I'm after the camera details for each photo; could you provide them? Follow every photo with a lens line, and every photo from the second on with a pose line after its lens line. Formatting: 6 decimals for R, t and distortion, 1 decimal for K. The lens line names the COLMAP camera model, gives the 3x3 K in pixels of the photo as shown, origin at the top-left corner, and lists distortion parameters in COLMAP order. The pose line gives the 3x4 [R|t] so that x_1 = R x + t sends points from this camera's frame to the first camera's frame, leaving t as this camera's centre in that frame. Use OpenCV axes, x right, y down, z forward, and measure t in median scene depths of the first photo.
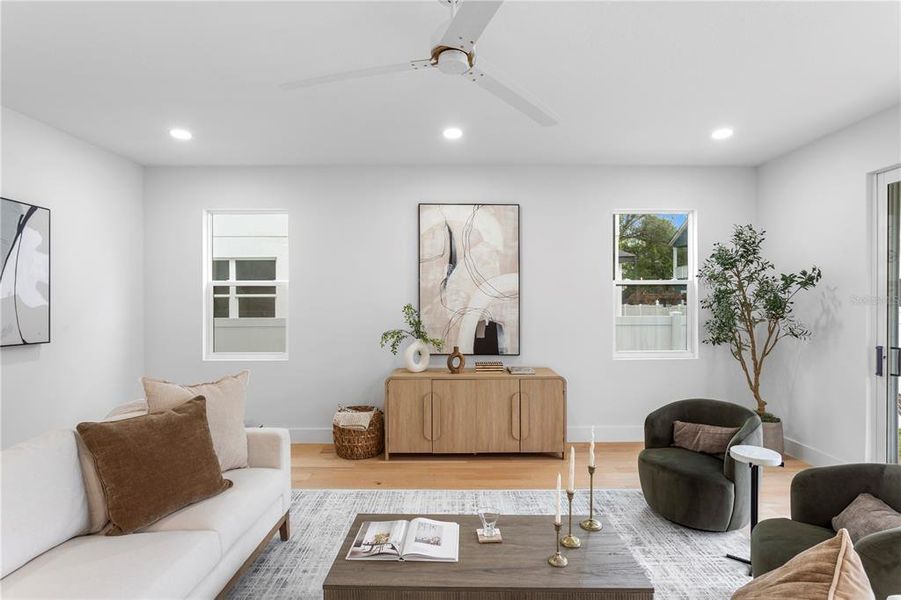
lens RADIAL K [[458.7, 0, 439.7], [0, 458.7, 304.7], [0, 0, 1]] dist [-0.012801, 0.001046]
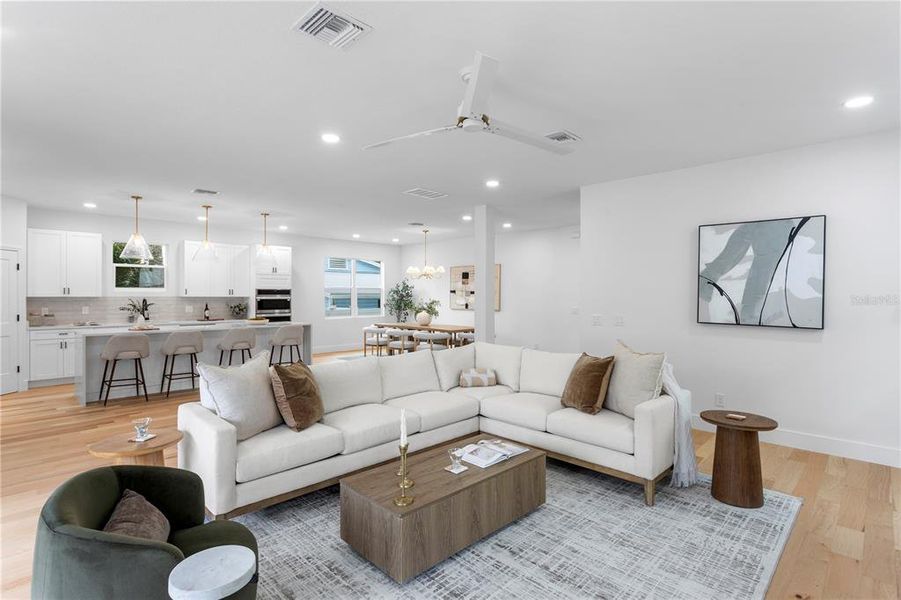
lens RADIAL K [[445.0, 0, 454.4], [0, 445.0, 295.0], [0, 0, 1]] dist [-0.004860, 0.000719]
pose [[-0.693004, 0.001757, -0.720931, 0.511537], [-0.003582, 0.999976, 0.005880, -0.007130], [0.720925, 0.006657, -0.692981, 0.919170]]
